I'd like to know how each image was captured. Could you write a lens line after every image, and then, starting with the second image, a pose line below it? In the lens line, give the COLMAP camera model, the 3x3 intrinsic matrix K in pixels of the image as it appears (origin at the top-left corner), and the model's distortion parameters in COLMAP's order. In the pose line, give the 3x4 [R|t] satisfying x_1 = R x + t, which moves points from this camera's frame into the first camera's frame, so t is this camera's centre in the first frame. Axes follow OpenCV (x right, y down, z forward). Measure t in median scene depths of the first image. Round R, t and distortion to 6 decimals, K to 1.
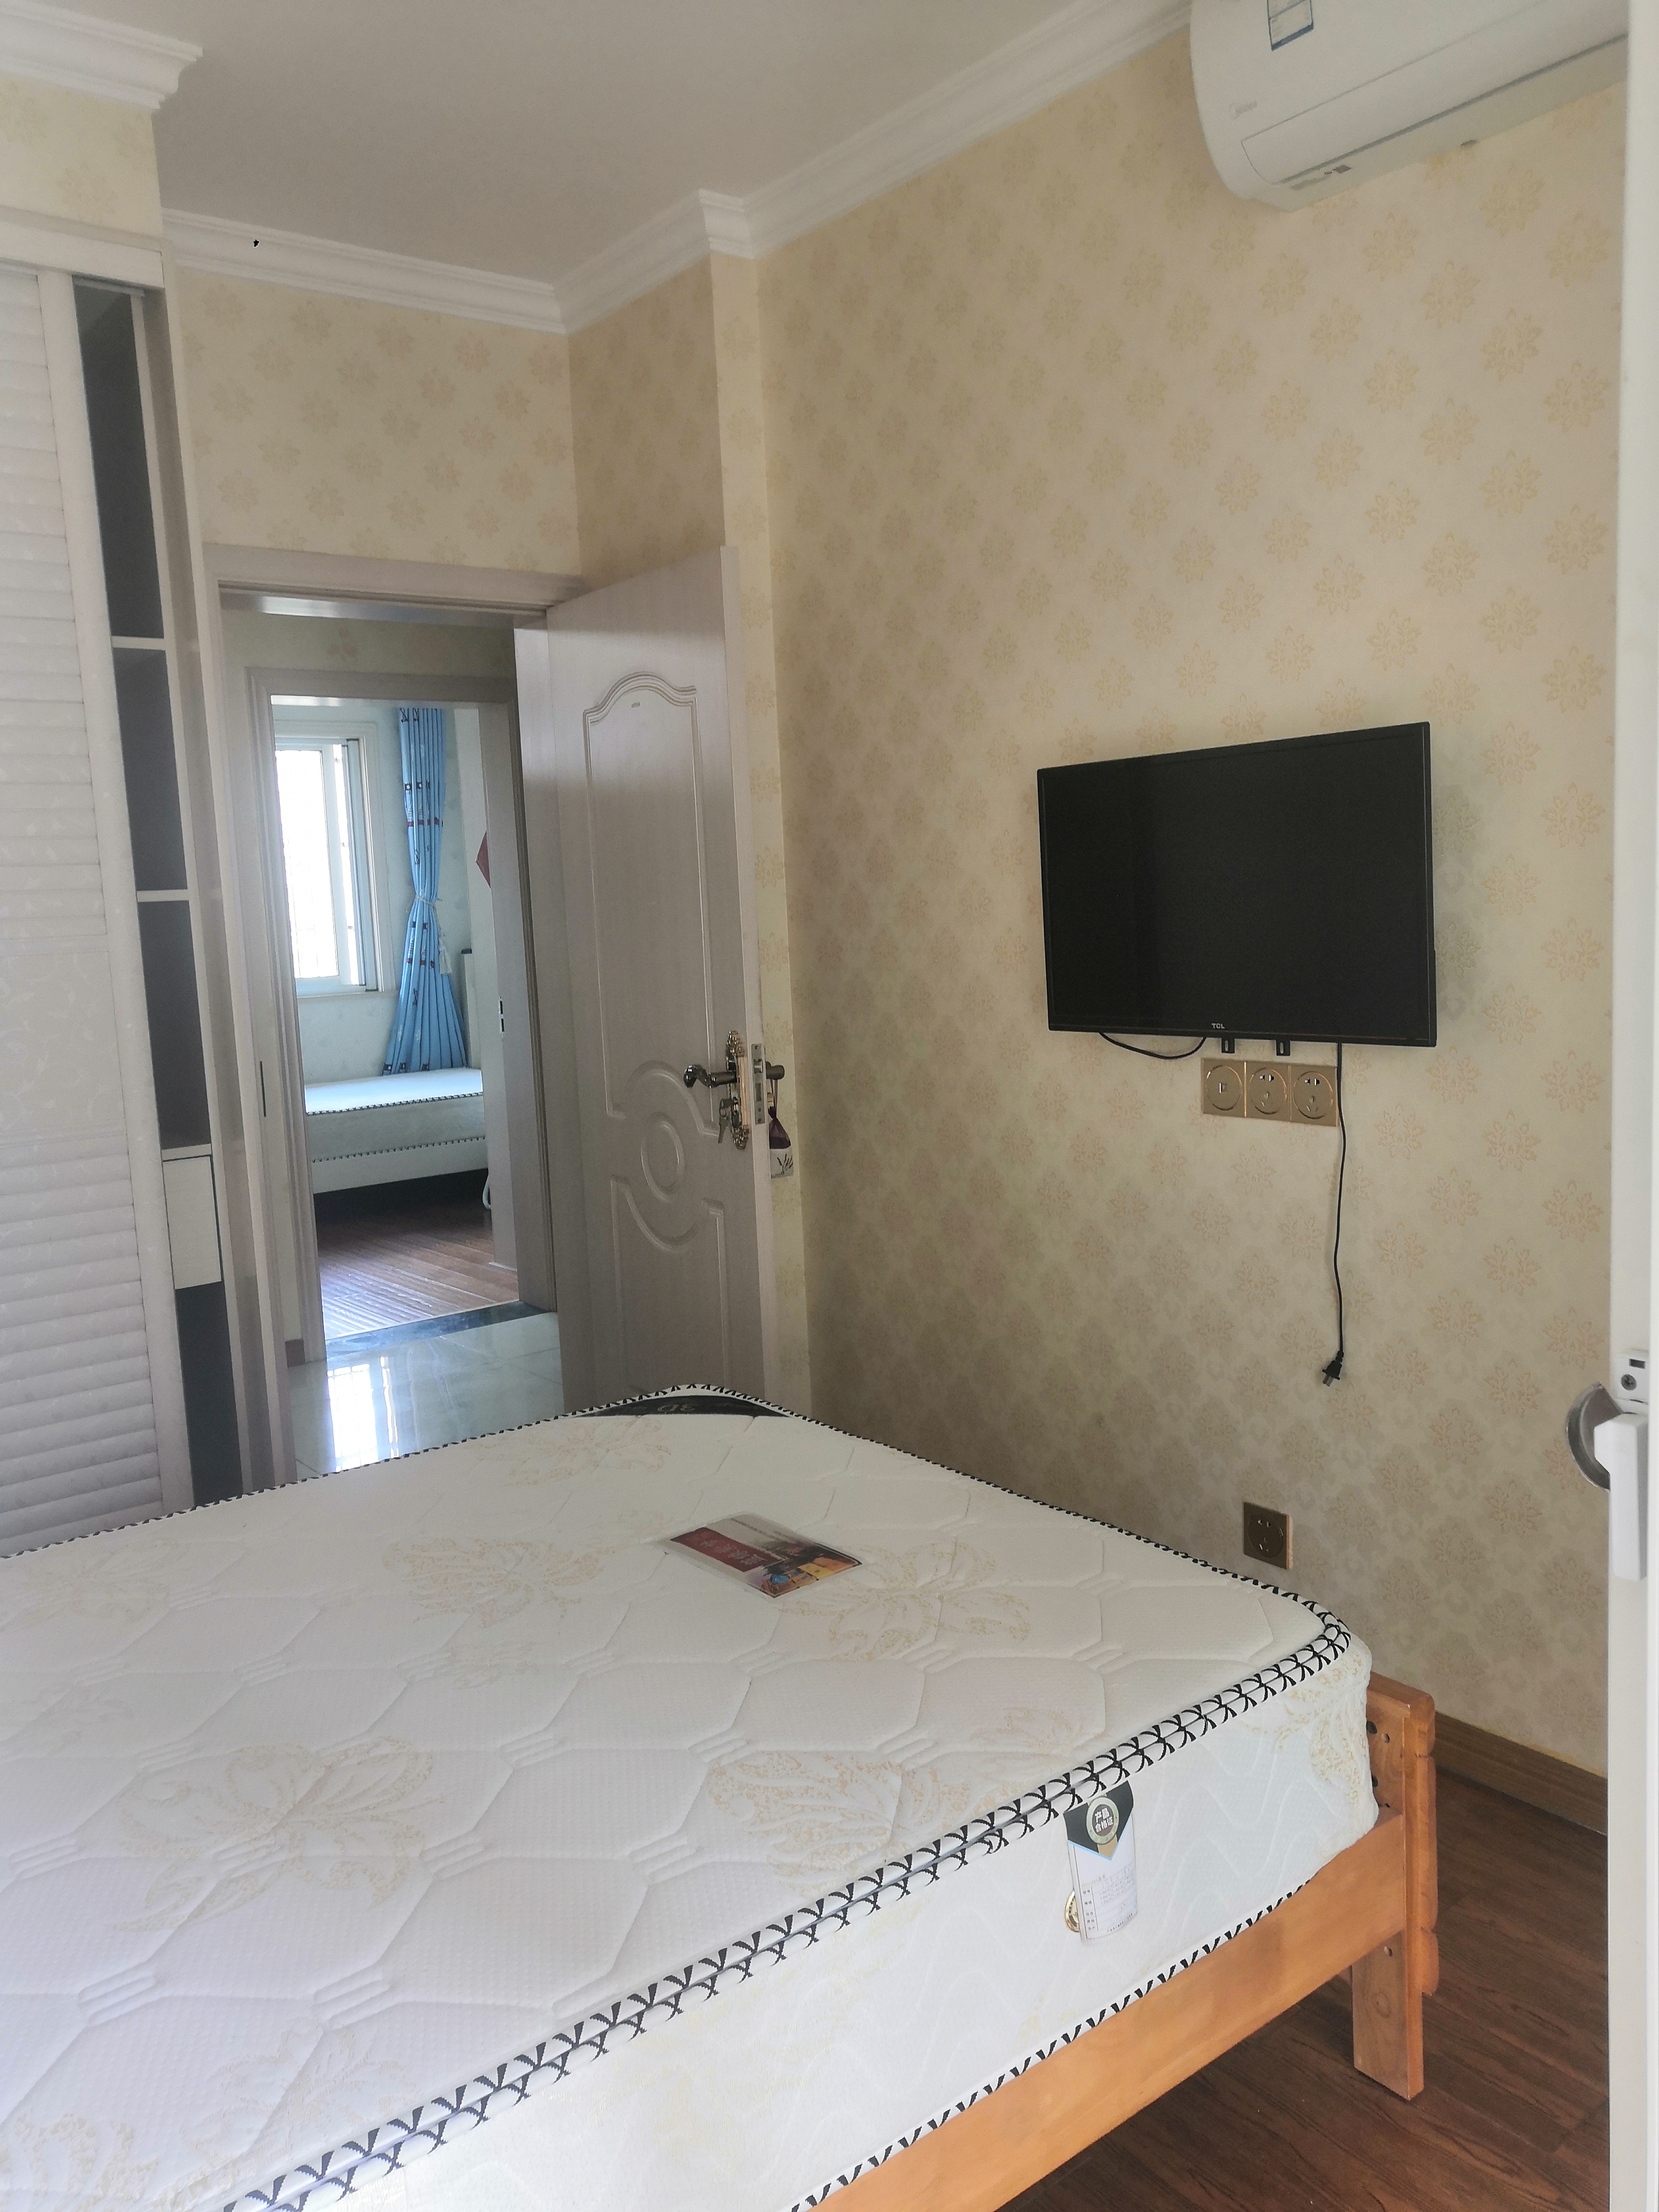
lens RADIAL K [[1723.7, 0, 844.9], [0, 1723.7, 1100.9], [0, 0, 1]] dist [-0.012734, 0.035545]
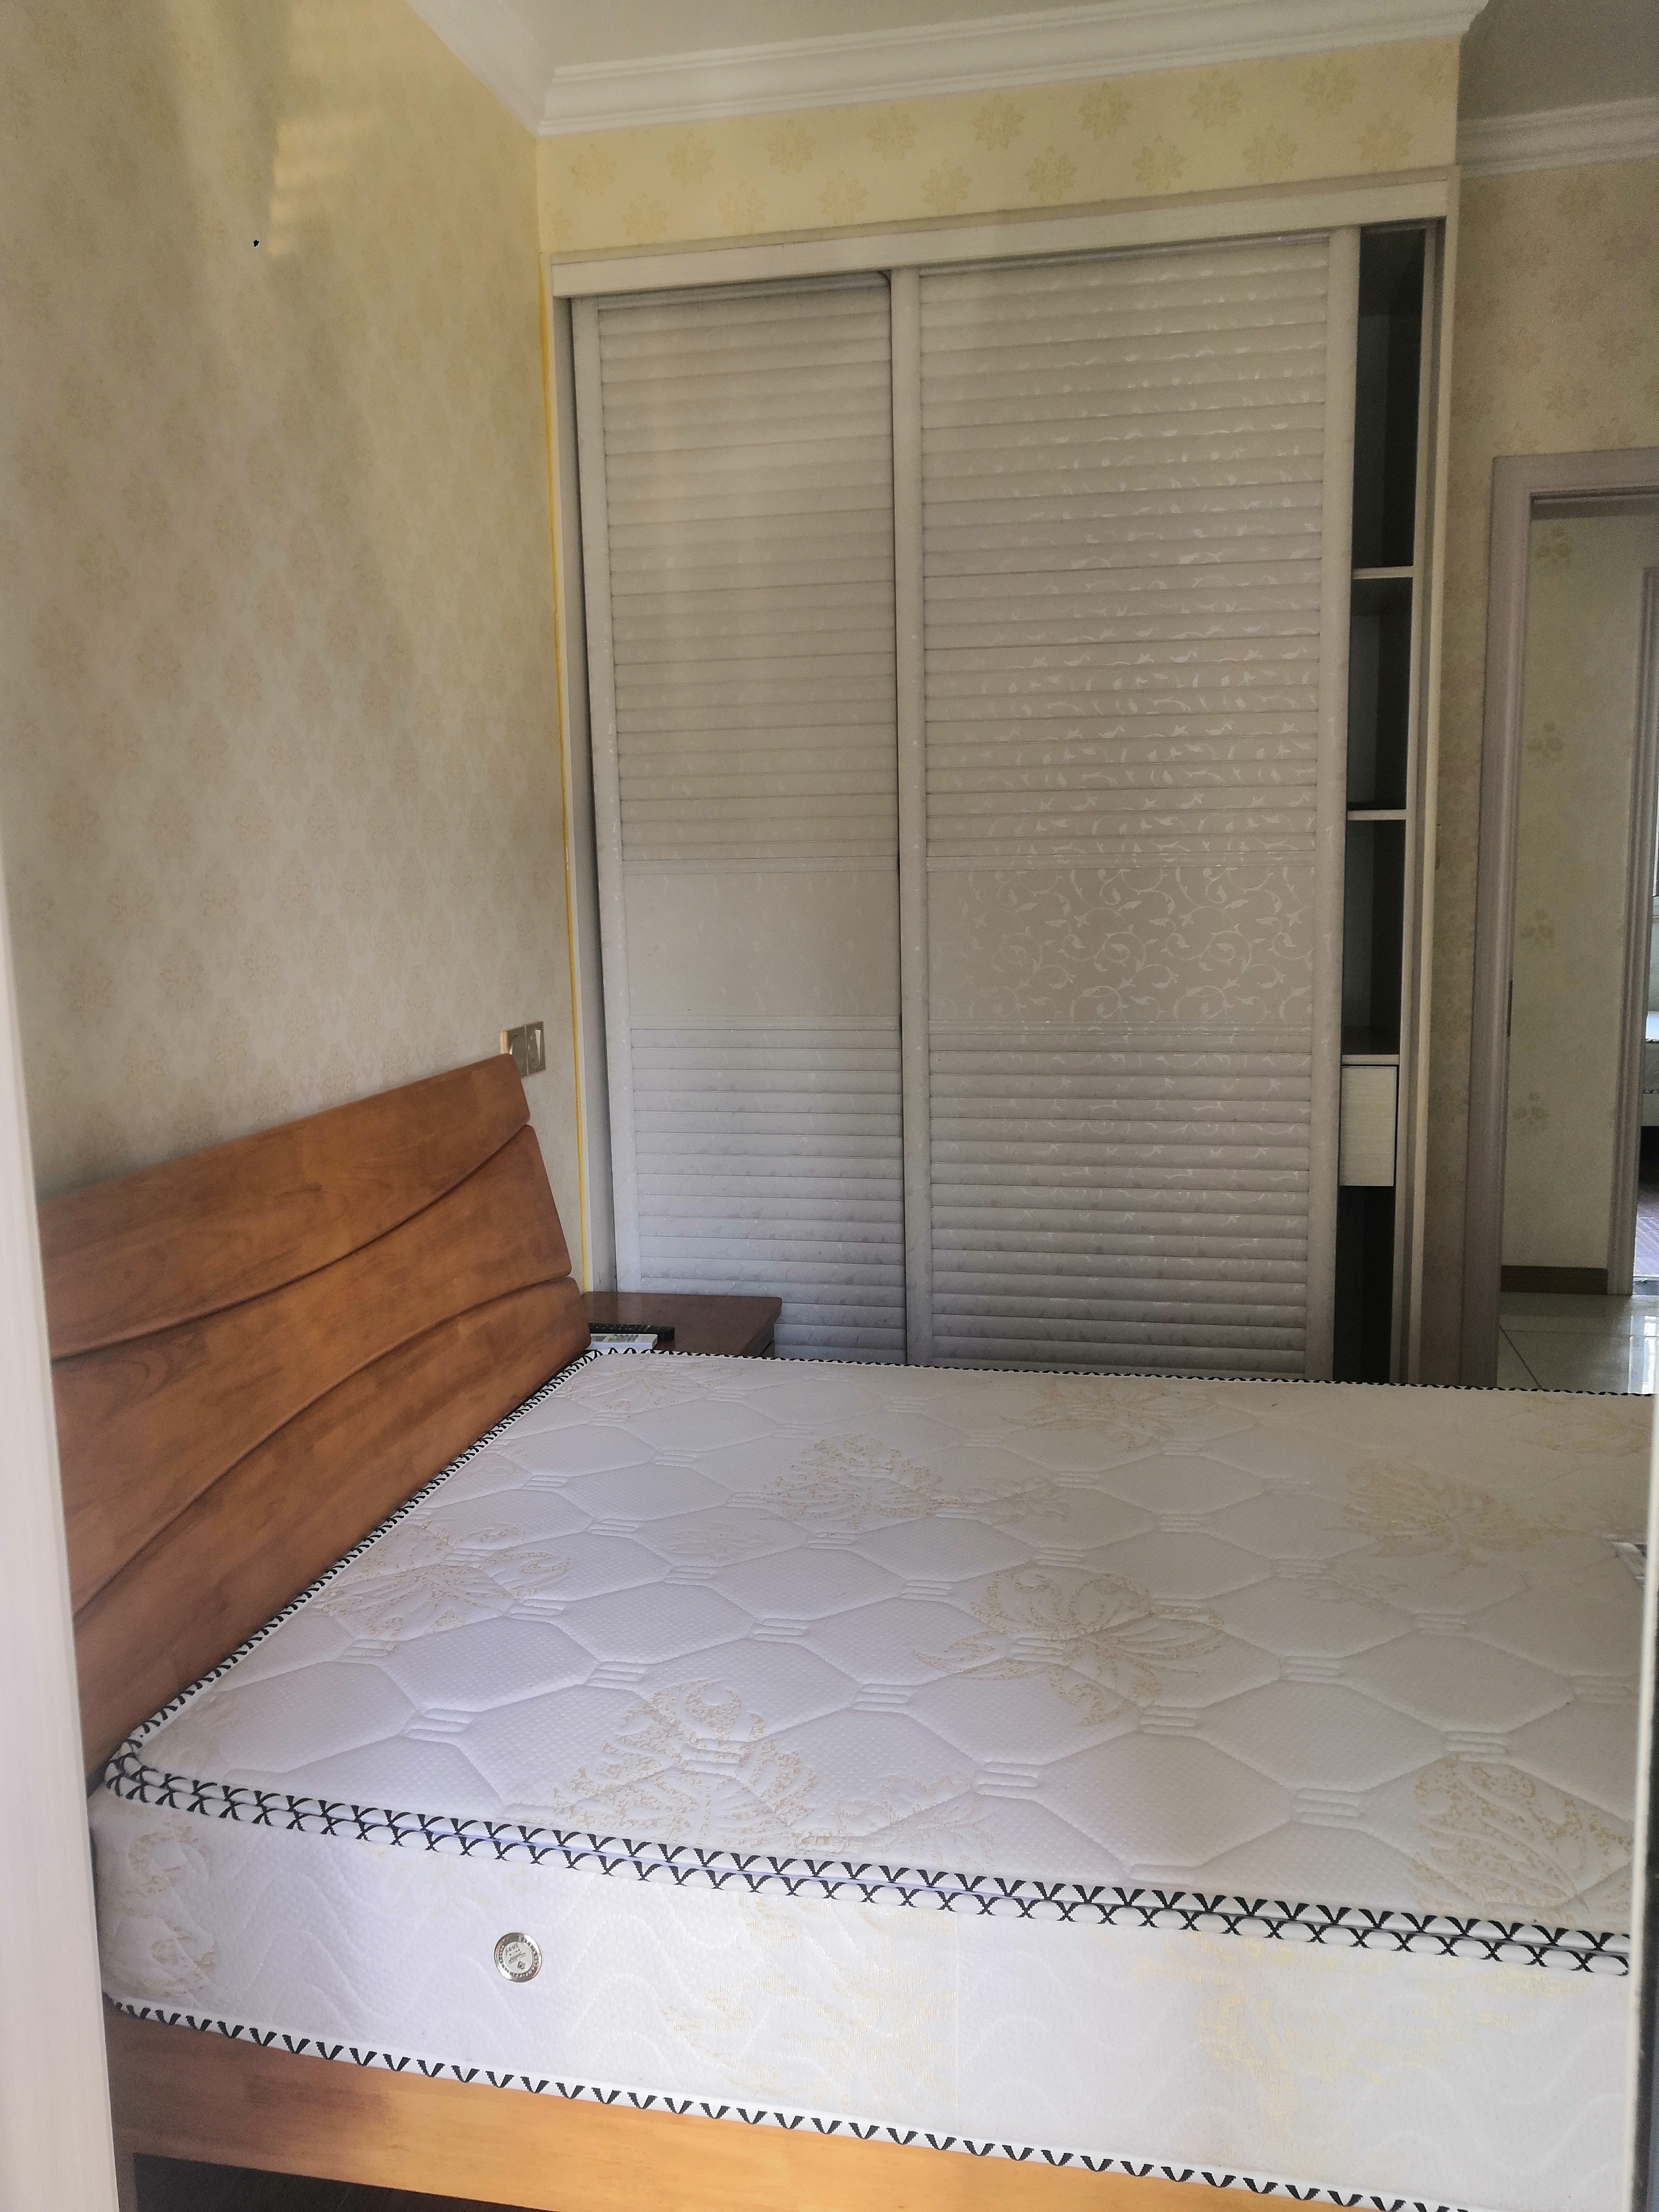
lens RADIAL K [[1723.7, 0, 839.2], [0, 1723.7, 1101.4], [0, 0, 1]] dist [-0.012734, 0.035545]
pose [[0.647019, 0.145591, -0.748444, 0.356260], [-0.101759, 0.989308, 0.104476, -0.038832], [0.755653, 0.008563, 0.654917, 0.108420]]
